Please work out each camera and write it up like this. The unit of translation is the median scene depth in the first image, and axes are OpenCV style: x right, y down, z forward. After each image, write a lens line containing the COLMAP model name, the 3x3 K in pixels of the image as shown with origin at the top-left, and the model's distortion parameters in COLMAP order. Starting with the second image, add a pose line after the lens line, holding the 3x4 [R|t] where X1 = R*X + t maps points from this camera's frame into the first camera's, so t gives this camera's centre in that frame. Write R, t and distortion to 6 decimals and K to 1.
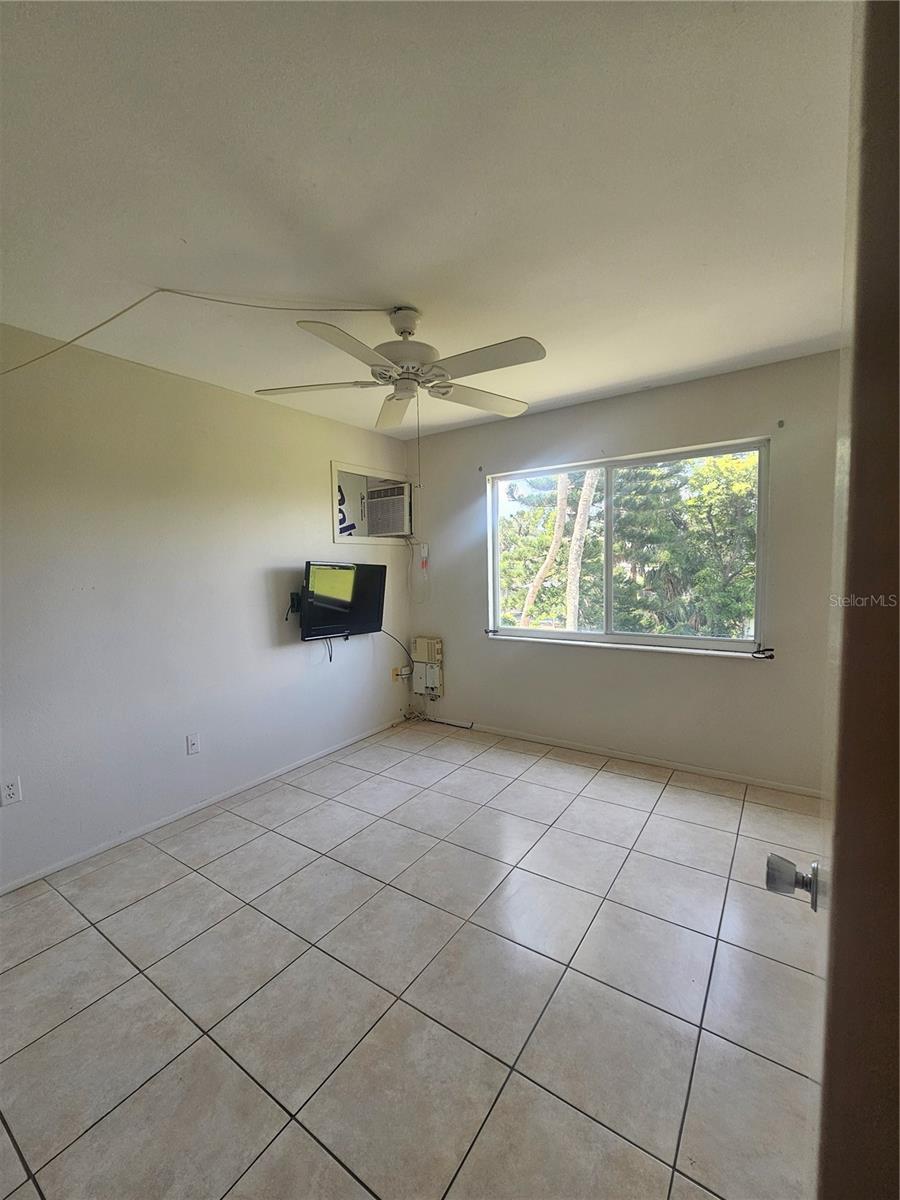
lens RADIAL K [[491.6, 0, 449.3], [0, 491.6, 607.4], [0, 0, 1]] dist [-0.010977, 0.006280]
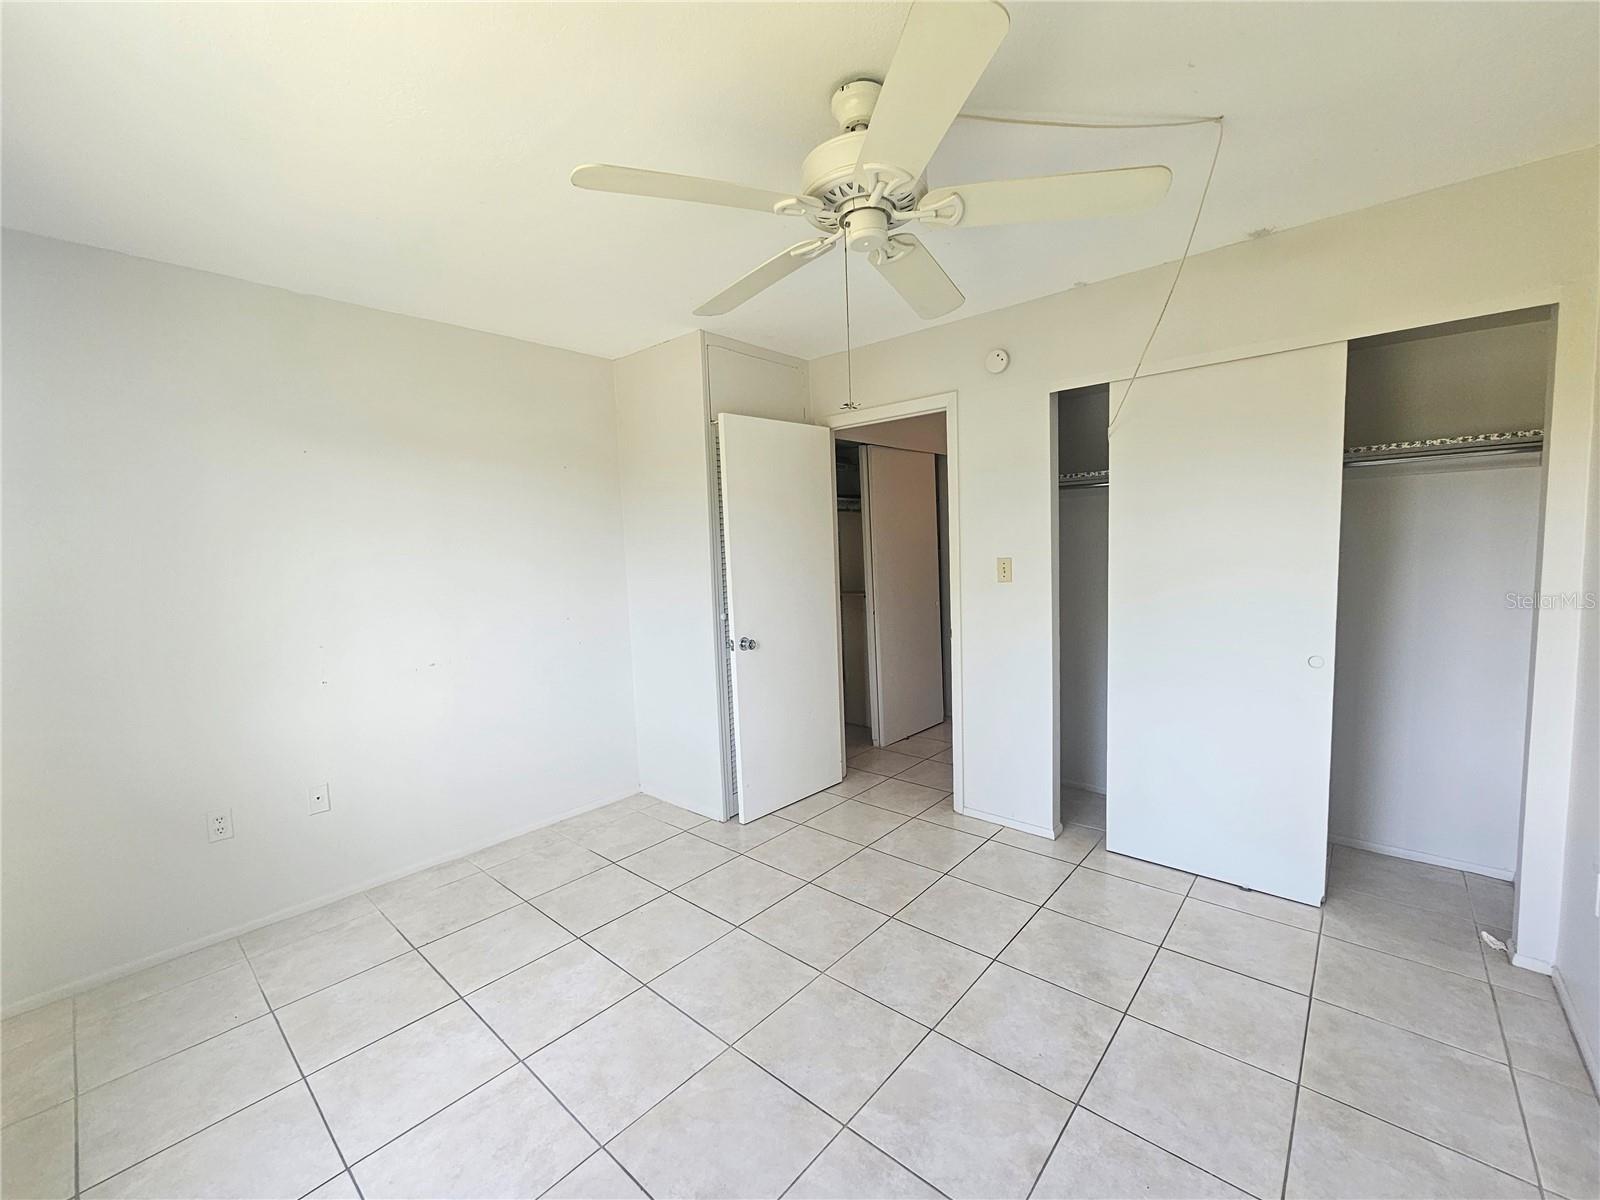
lens RADIAL K [[655.5, 0, 800.0], [0, 655.5, 600.0], [0, 0, 1]] dist [-0.010977, 0.006280]
pose [[-0.990688, 0.047930, 0.127433, -0.064778], [0.069162, 0.983391, 0.167804, -0.120673], [-0.117274, 0.175055, -0.977549, 1.288073]]
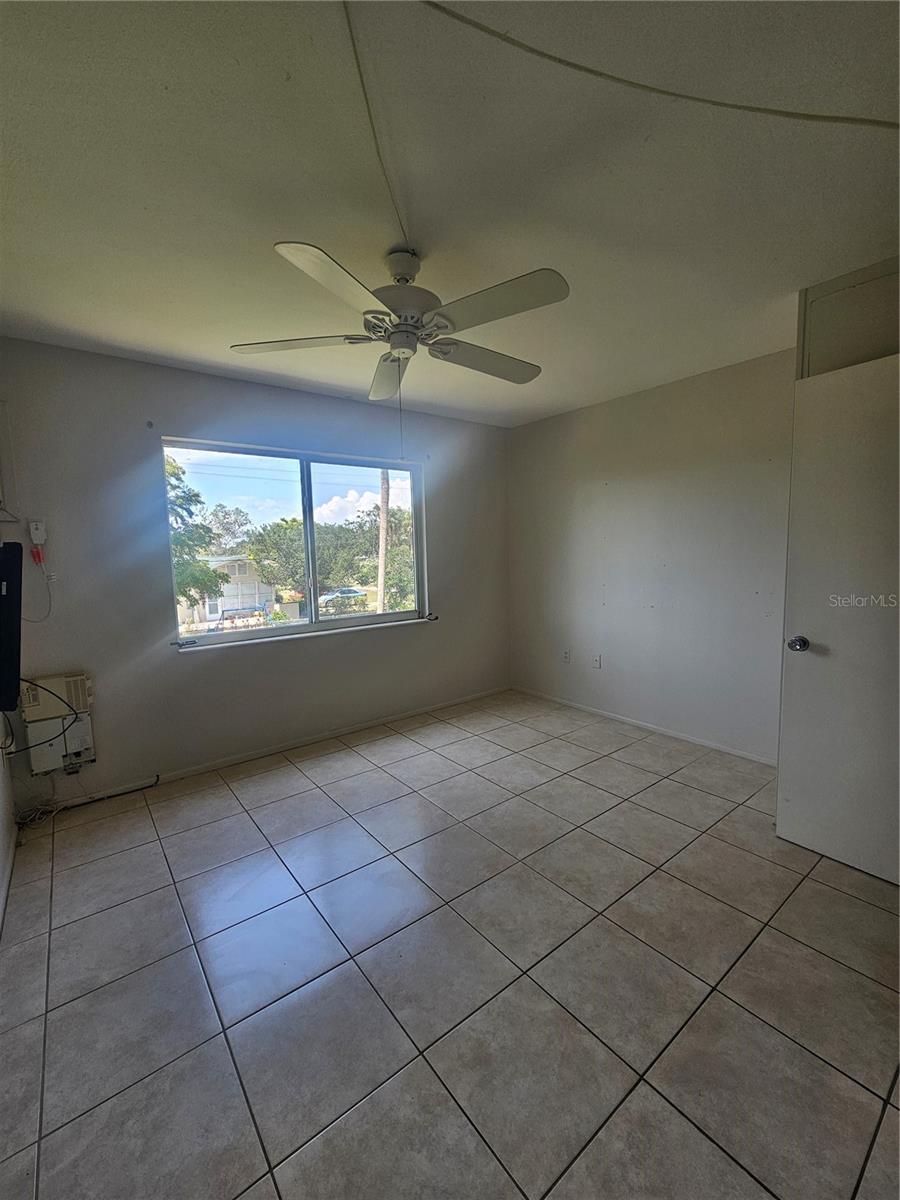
lens RADIAL K [[490.8, 0, 446.3], [0, 490.8, 618.5], [0, 0, 1]] dist [-0.000762, -0.000216]
pose [[0.305420, -0.113932, 0.945377, -0.656949], [0.100074, 0.991159, 0.087119, -0.018088], [-0.946944, 0.068000, 0.314121, 0.495881]]
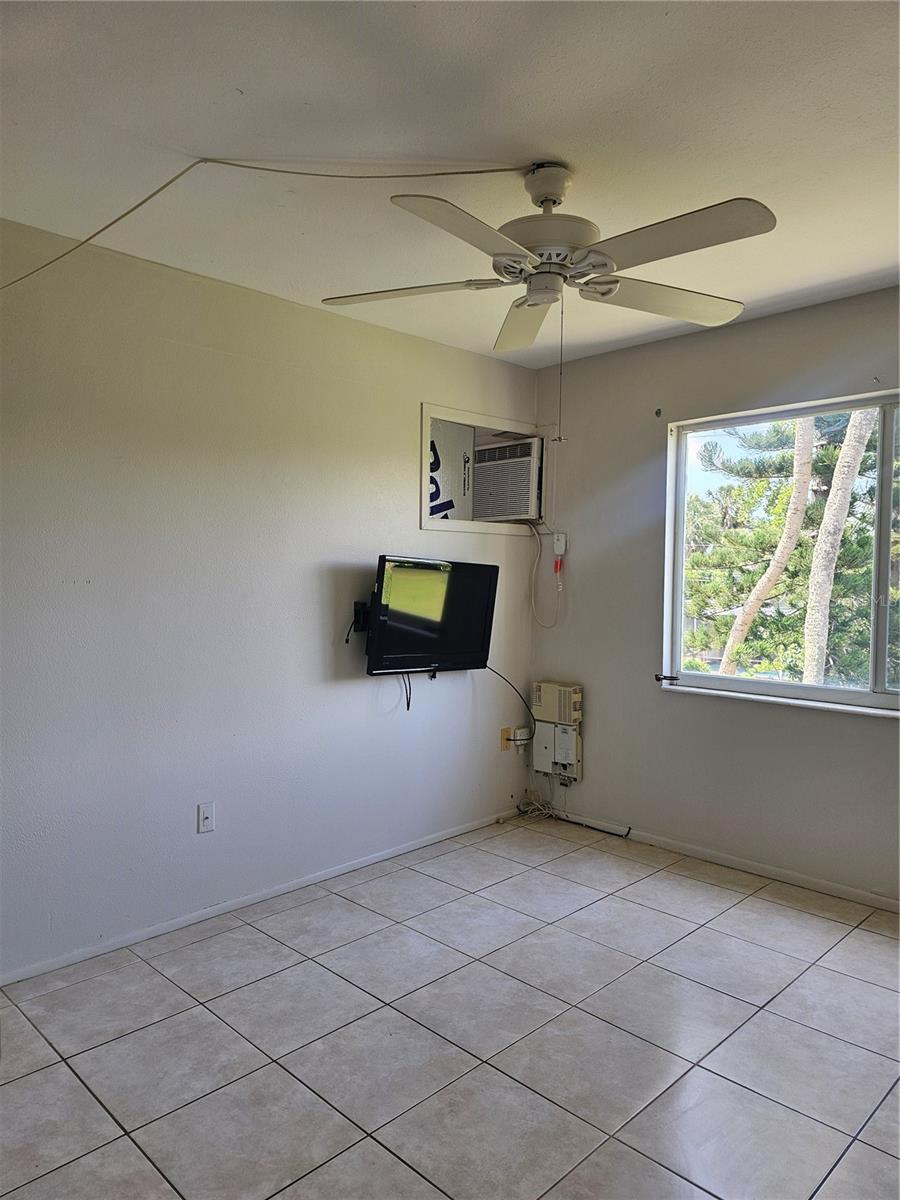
lens RADIAL K [[800.9, 0, 443.4], [0, 800.9, 615.4], [0, 0, 1]] dist [0.072033, -0.058781]
pose [[0.981647, 0.037495, -0.186982, -0.002424], [-0.043907, 0.998577, -0.030269, 0.018093], [0.185581, 0.037923, 0.981897, -0.043918]]
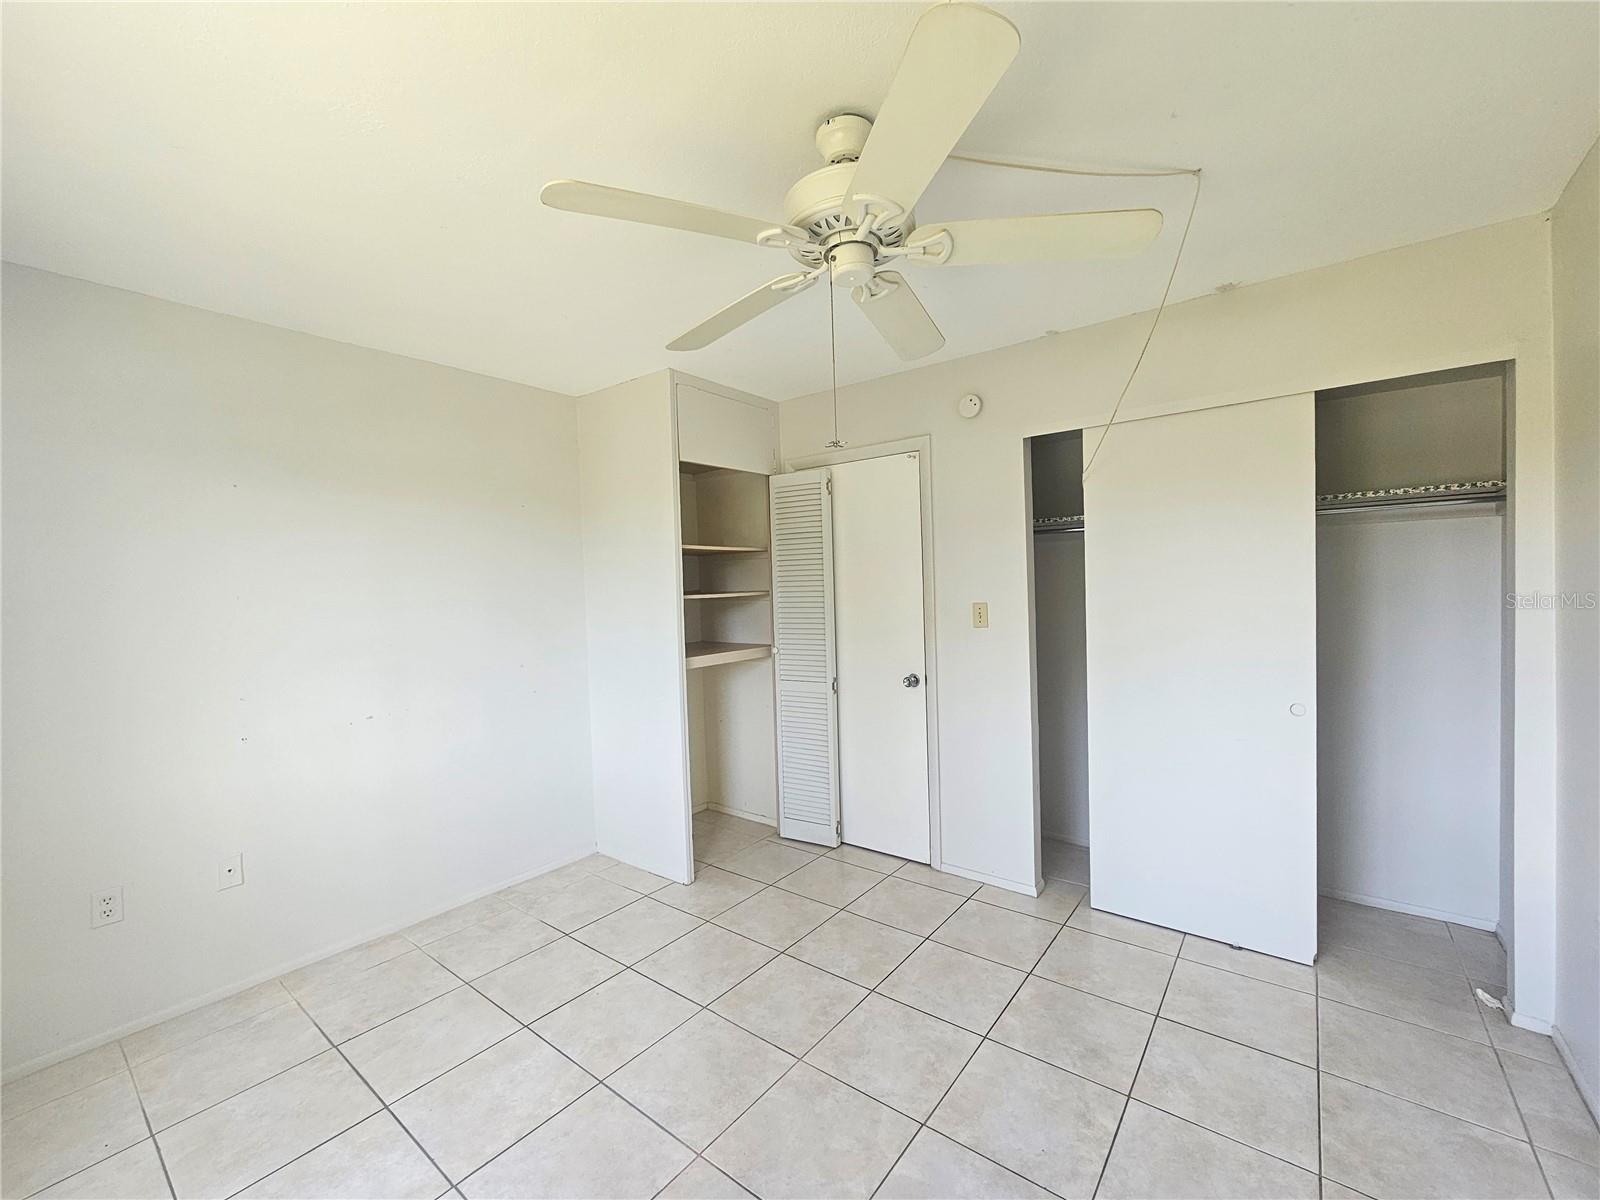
lens RADIAL K [[655.5, 0, 800.0], [0, 655.5, 600.0], [0, 0, 1]] dist [-0.010977, 0.006280]
pose [[-0.996585, 0.052864, 0.063437, -0.043315], [0.059553, 0.992292, 0.108674, -0.121505], [-0.057204, 0.112080, -0.992051, 1.249168]]
